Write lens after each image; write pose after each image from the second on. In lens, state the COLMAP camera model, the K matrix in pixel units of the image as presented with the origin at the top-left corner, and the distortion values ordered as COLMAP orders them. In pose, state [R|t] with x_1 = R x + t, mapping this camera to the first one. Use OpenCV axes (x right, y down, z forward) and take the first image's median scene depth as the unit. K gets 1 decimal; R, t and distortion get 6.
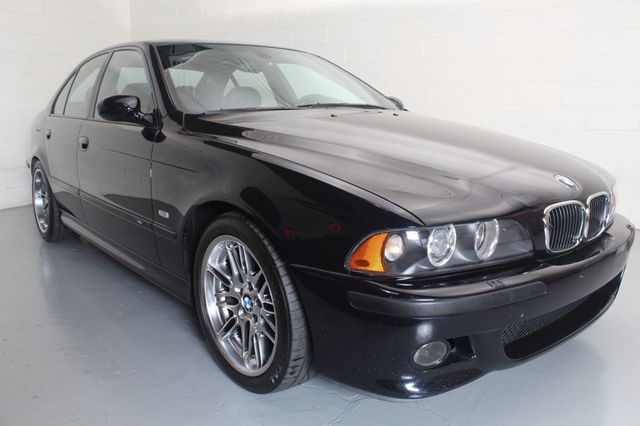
lens RADIAL K [[526.3, 0, 297.6], [0, 526.3, 213.5], [0, 0, 1]] dist [-0.160281, 0.003093]
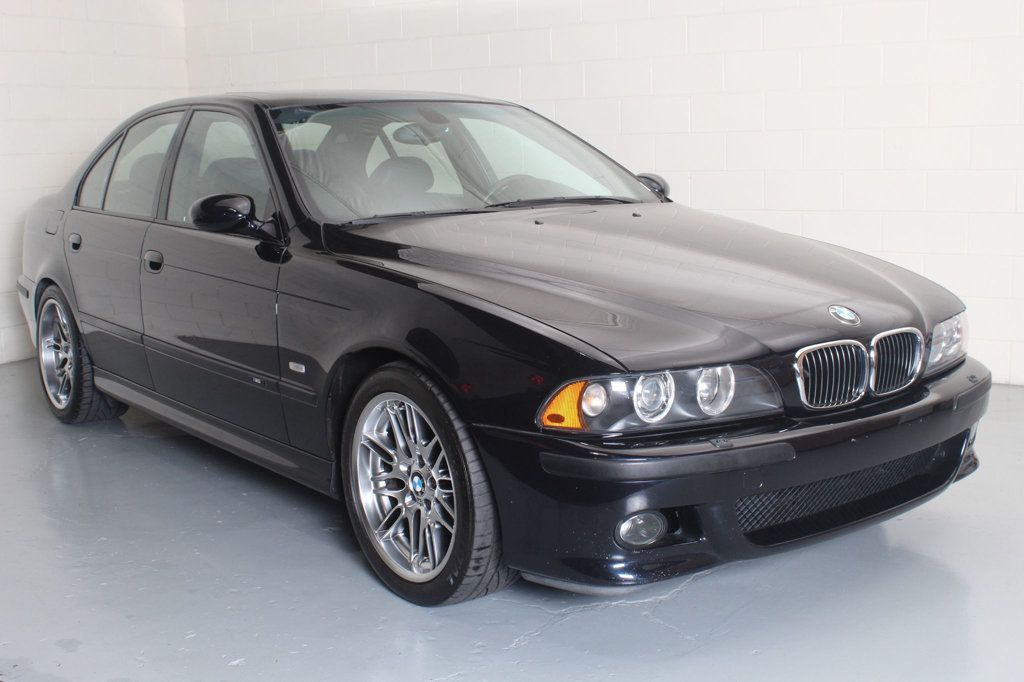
lens RADIAL K [[1271.8, 0, 512.0], [0, 1271.8, 341.0], [0, 0, 1]] dist [0.006221, 0.001457]
pose [[0.999912, -0.010179, -0.008543, 0.057173], [0.009842, 0.999206, -0.038597, 0.039107], [0.008930, 0.038510, 0.999218, -0.824991]]
